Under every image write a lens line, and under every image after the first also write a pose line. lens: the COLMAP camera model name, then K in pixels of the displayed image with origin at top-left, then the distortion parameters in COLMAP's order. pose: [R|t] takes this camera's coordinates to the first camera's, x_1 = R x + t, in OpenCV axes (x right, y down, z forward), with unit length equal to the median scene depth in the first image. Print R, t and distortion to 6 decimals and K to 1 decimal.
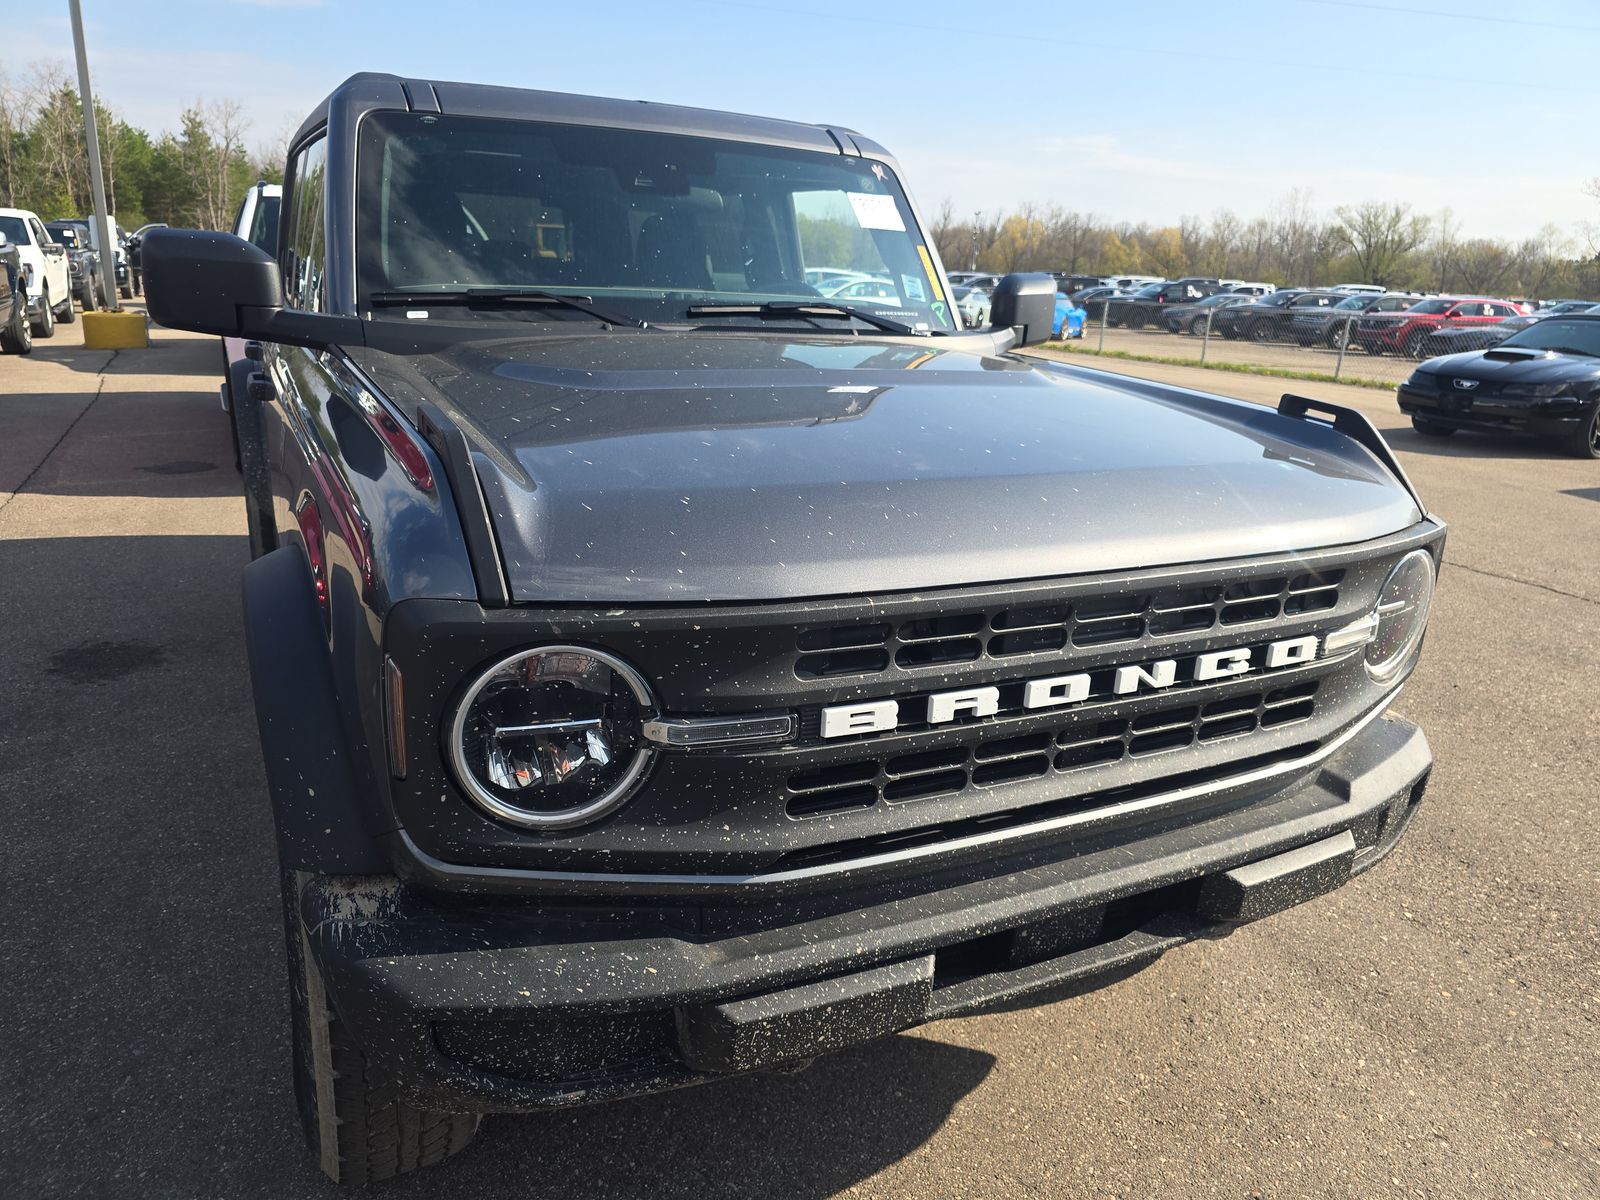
lens RADIAL K [[1108.5, 0, 800.0], [0, 1108.5, 600.0], [0, 0, 1]] dist [0.049214, -0.044796]
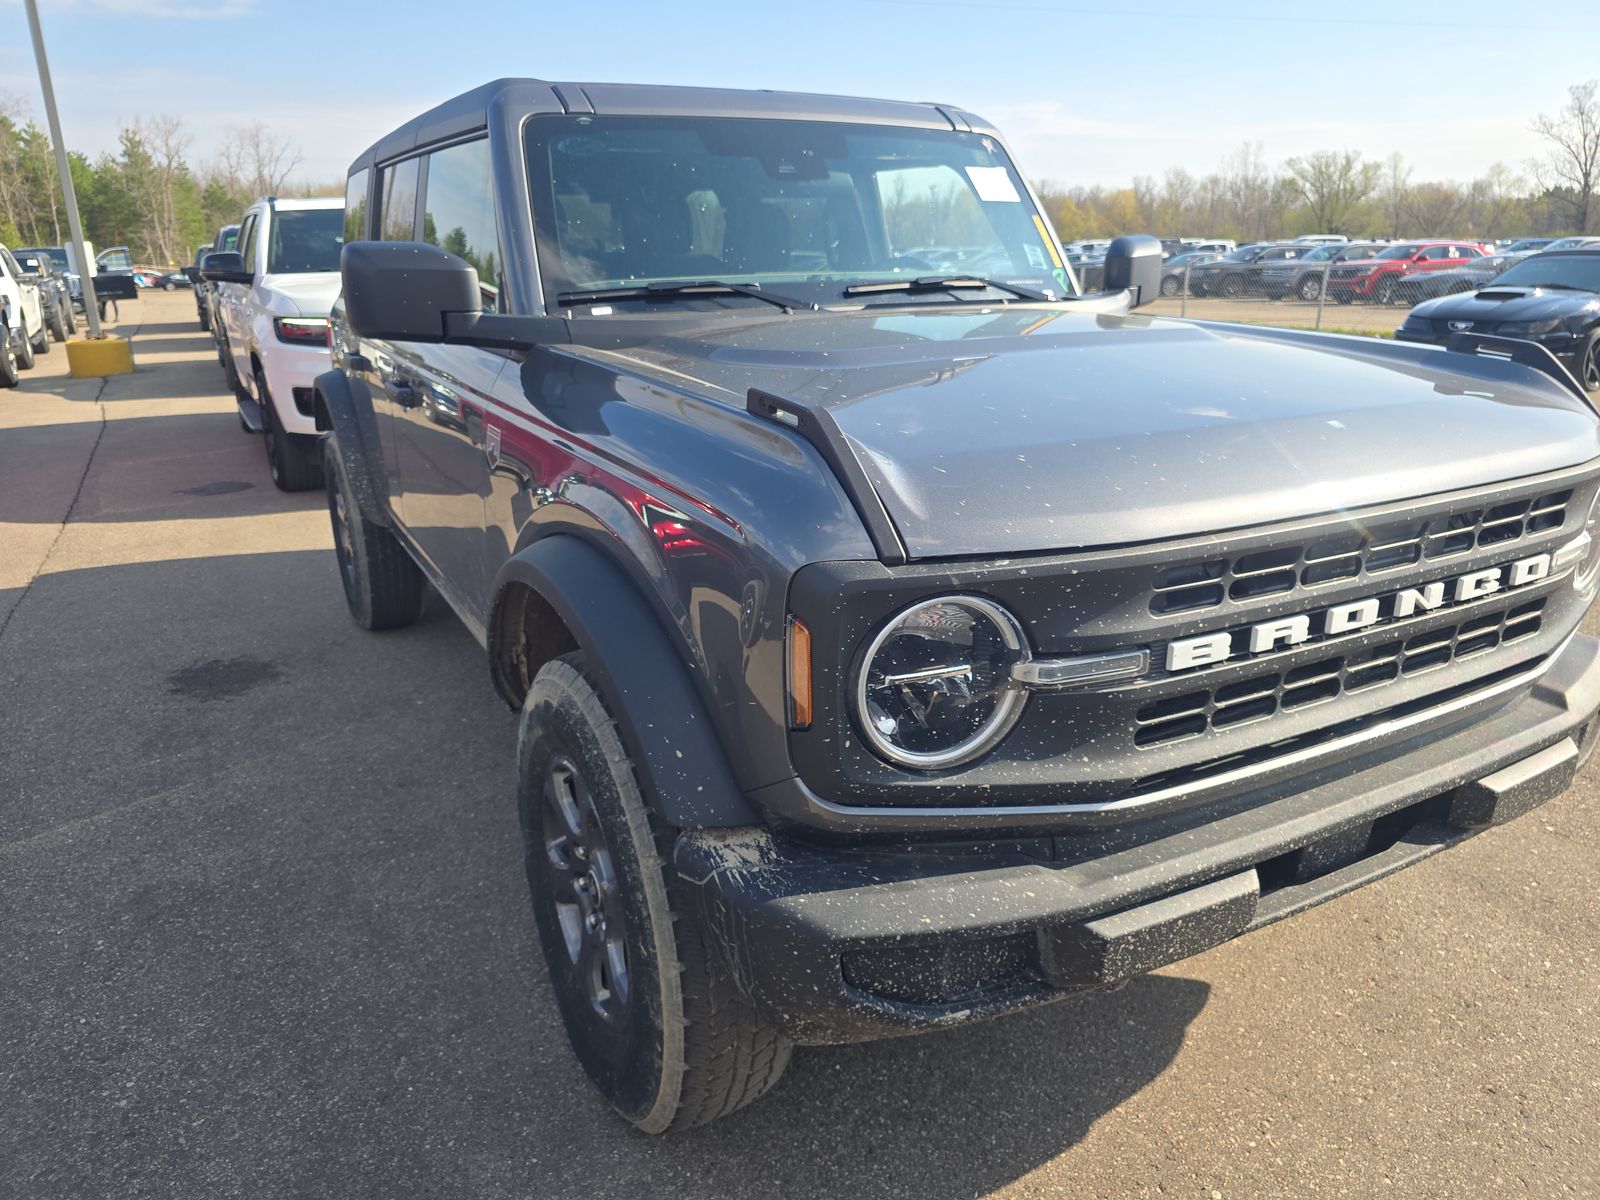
lens RADIAL K [[1115.2, 0, 800.0], [0, 1115.2, 600.0], [0, 0, 1]] dist [0.049054, -0.048290]
pose [[0.997576, -0.067069, 0.018526, -0.228562], [0.066848, 0.997687, 0.012311, 0.012666], [-0.019309, -0.011042, 0.999753, -0.049909]]
